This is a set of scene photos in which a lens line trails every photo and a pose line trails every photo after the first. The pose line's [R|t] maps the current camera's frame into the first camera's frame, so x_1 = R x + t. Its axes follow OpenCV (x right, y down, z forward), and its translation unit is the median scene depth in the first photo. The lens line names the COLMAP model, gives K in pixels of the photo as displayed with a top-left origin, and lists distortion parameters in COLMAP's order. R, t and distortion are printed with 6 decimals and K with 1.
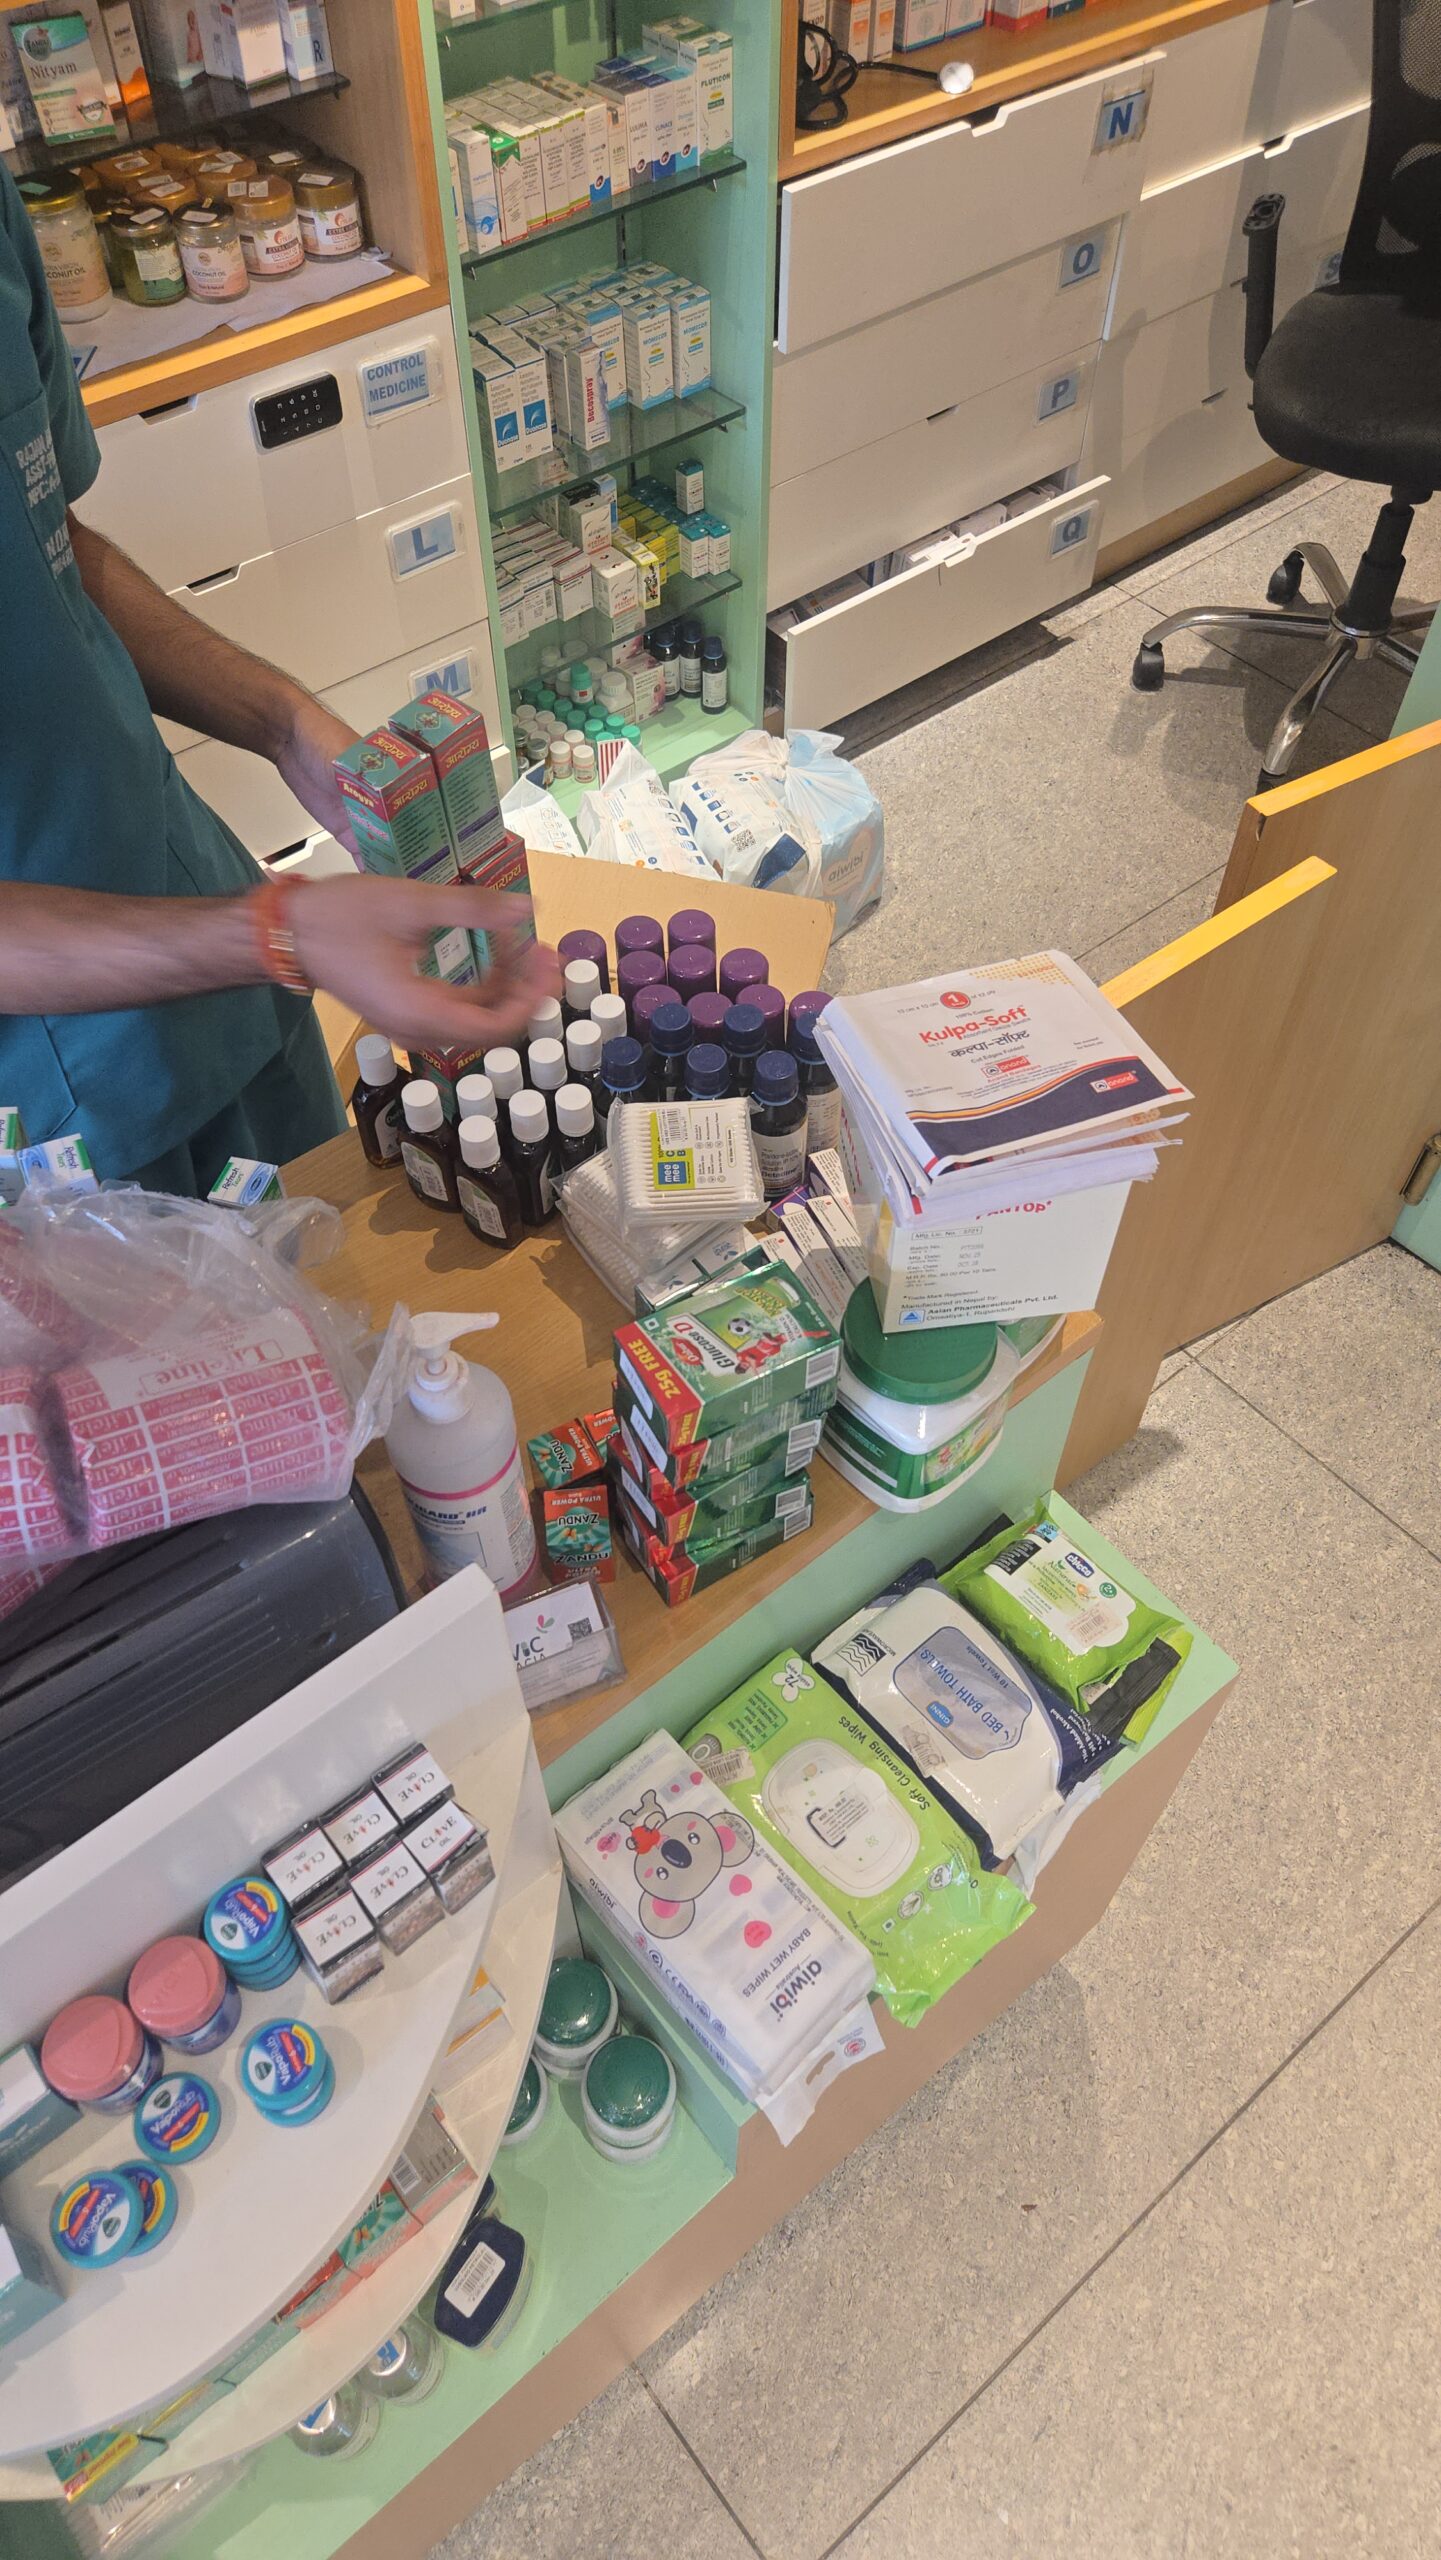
lens RADIAL K [[1729.8, 0, 702.3], [0, 1729.8, 1280.8], [0, 0, 1]] dist [0.069573, -0.061429]
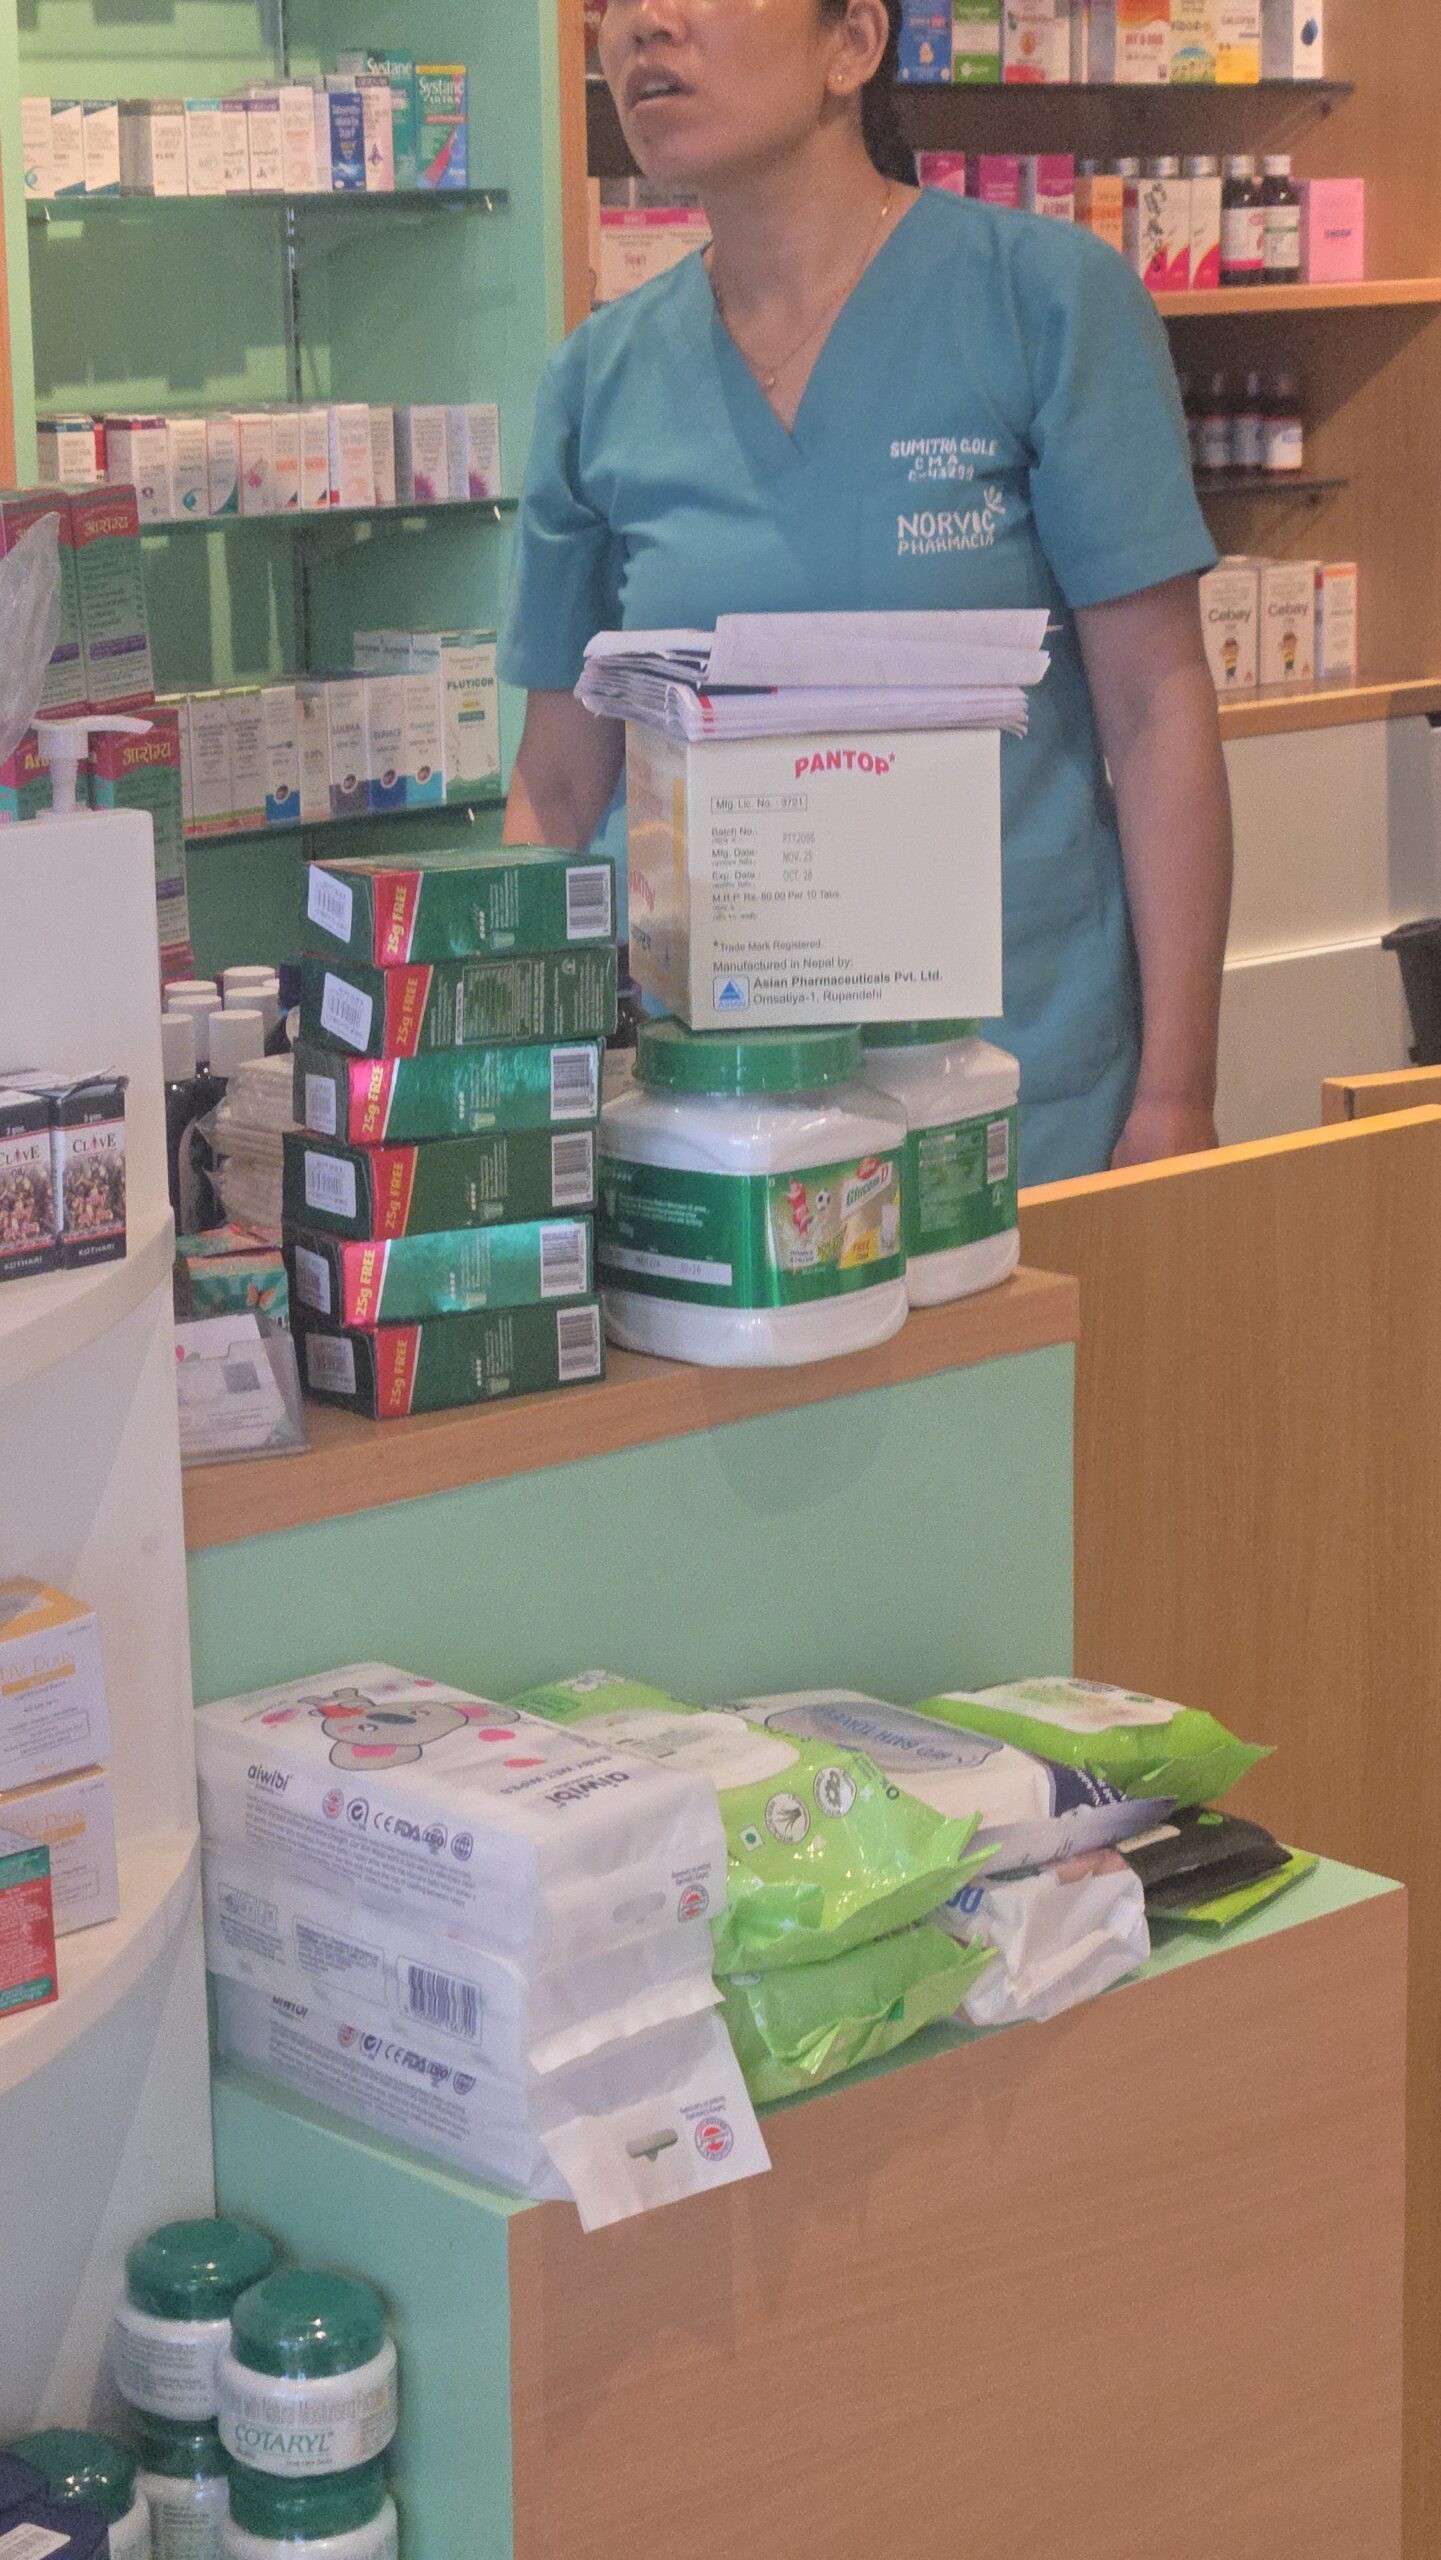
lens RADIAL K [[4968.1, 0, 720.5], [0, 4968.1, 1280.0], [0, 0, 1]] dist [-0.062694, -0.082641]
pose [[0.998740, -0.017934, 0.046868, 0.010888], [0.044367, 0.751981, -0.657690, 0.694079], [-0.023449, 0.658940, 0.751830, -0.203814]]
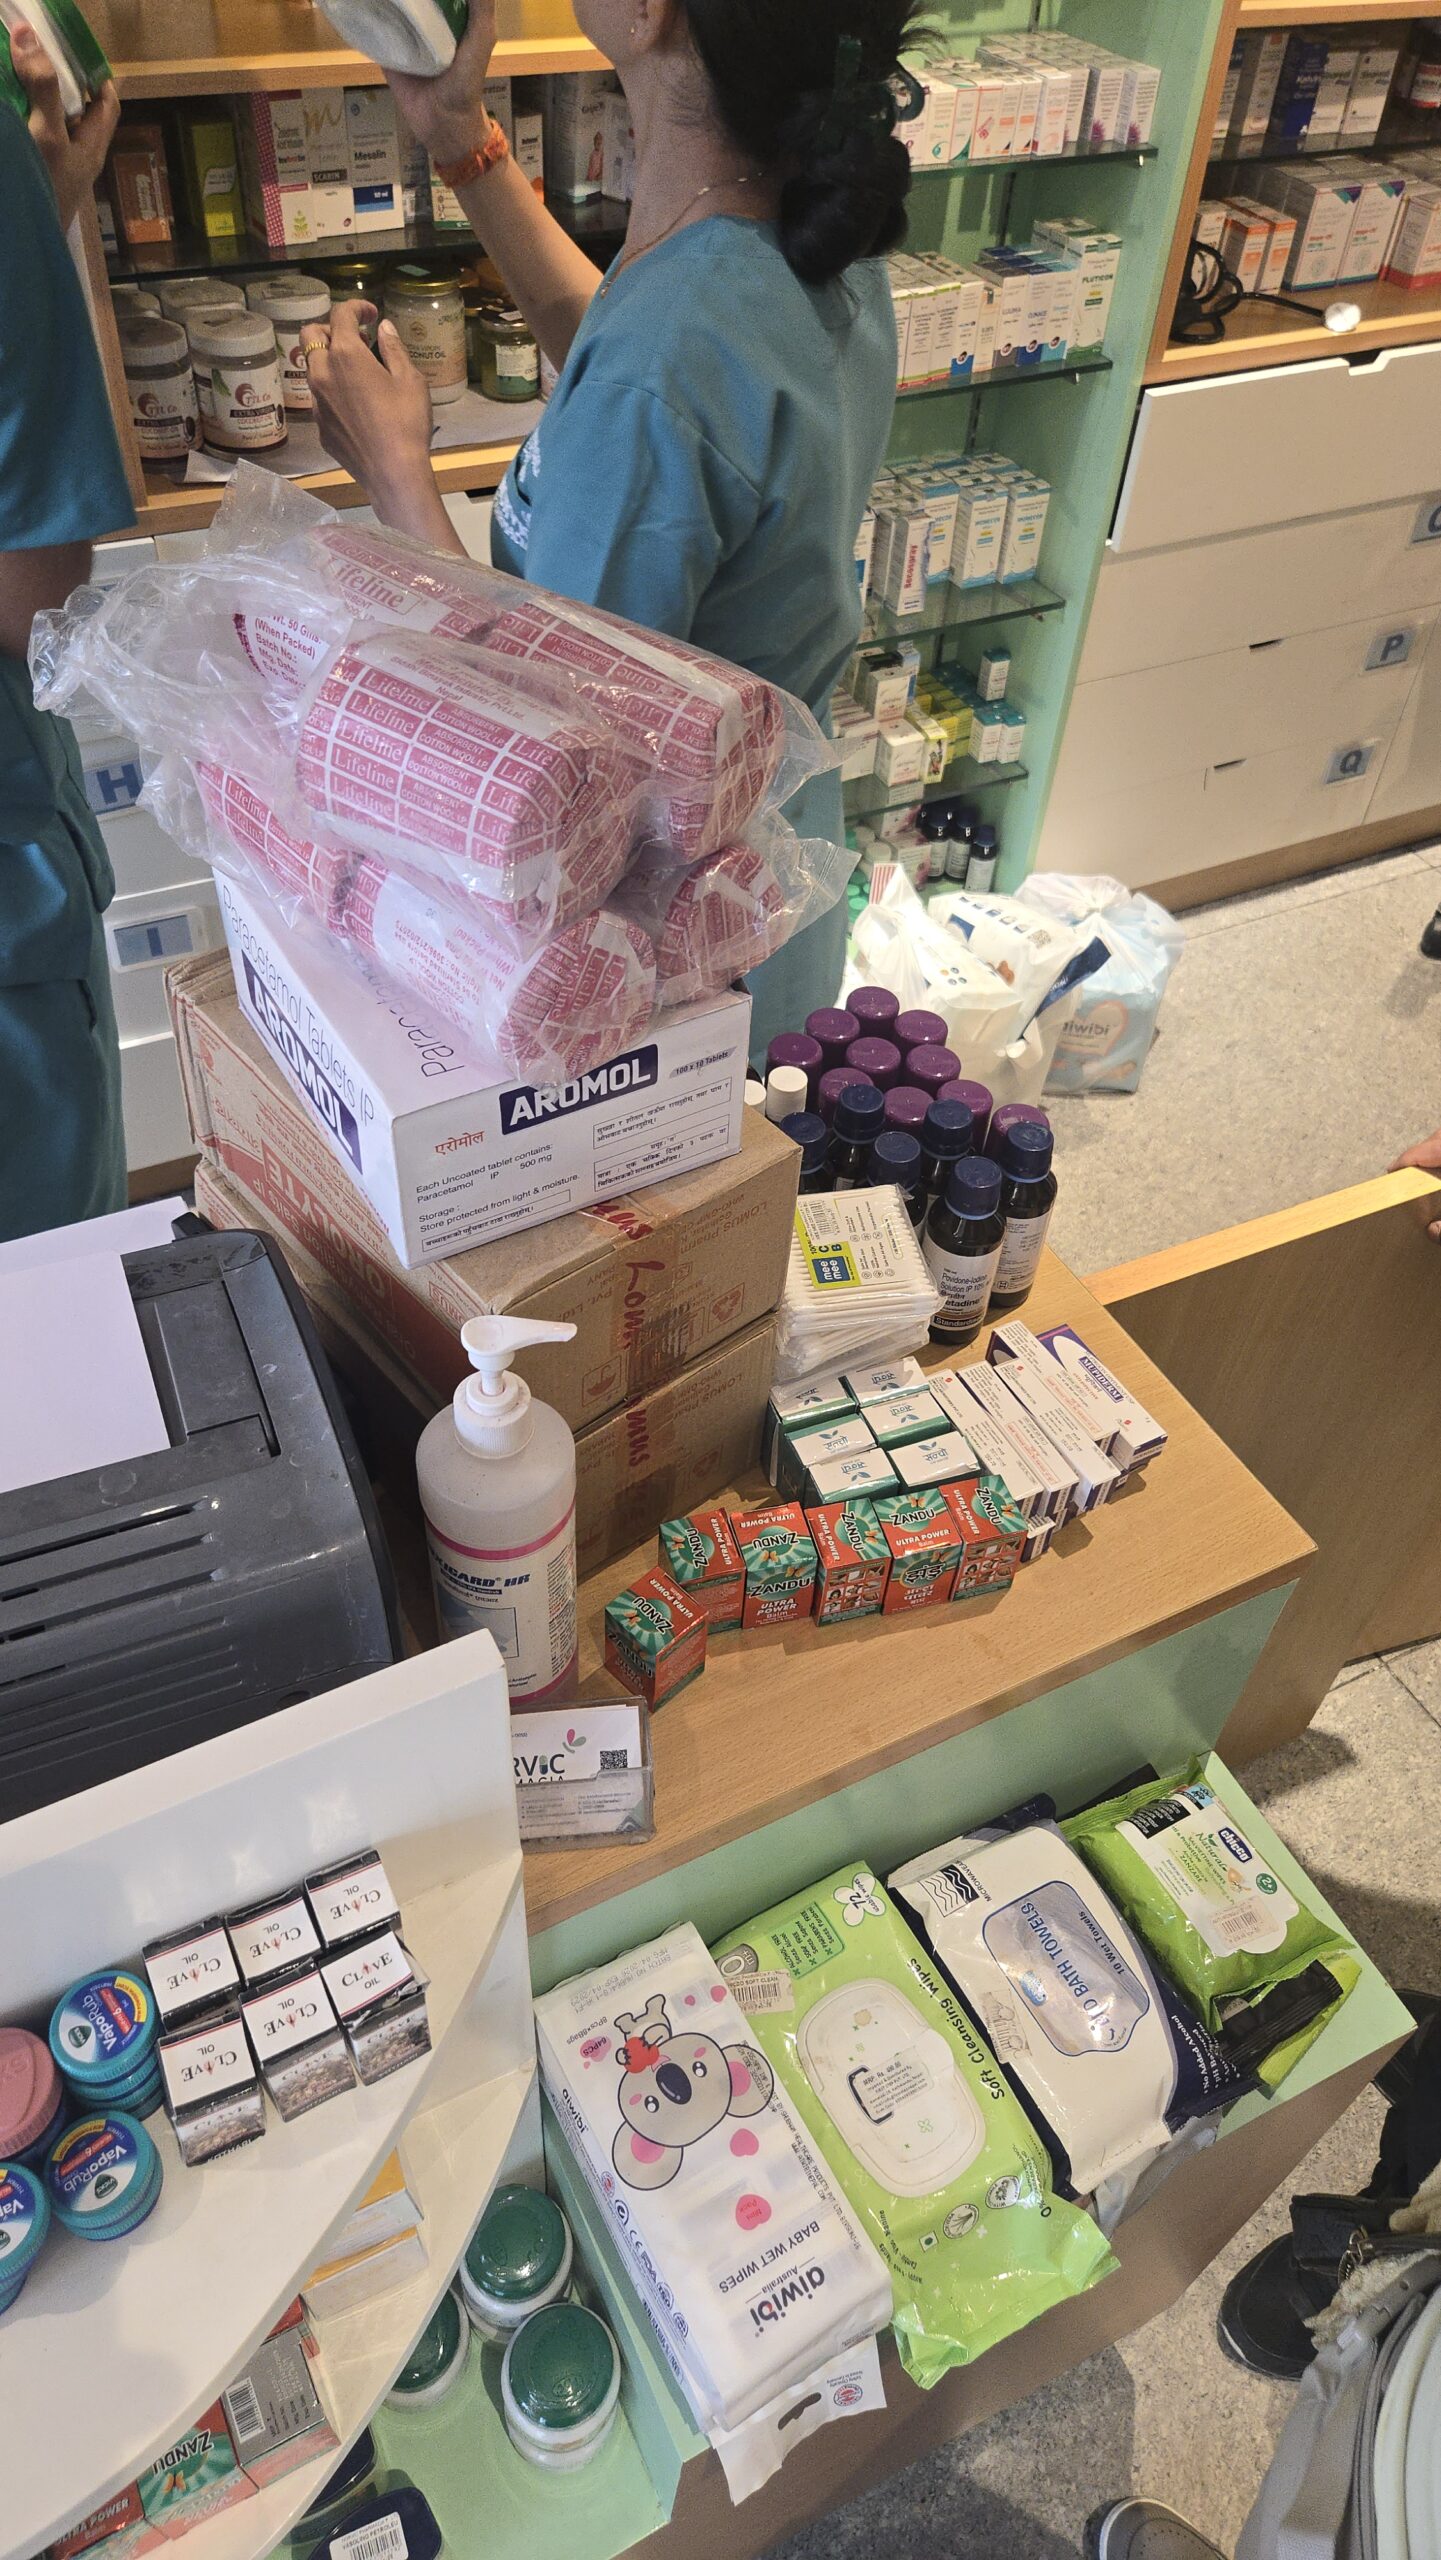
lens RADIAL K [[1729.8, 0, 702.3], [0, 1729.8, 1280.8], [0, 0, 1]] dist [0.069573, -0.061429]
pose [[0.975299, 0.191739, -0.109677, 0.007816], [-0.203981, 0.972303, -0.114098, 0.030545], [0.084762, 0.133651, 0.987397, 0.080873]]
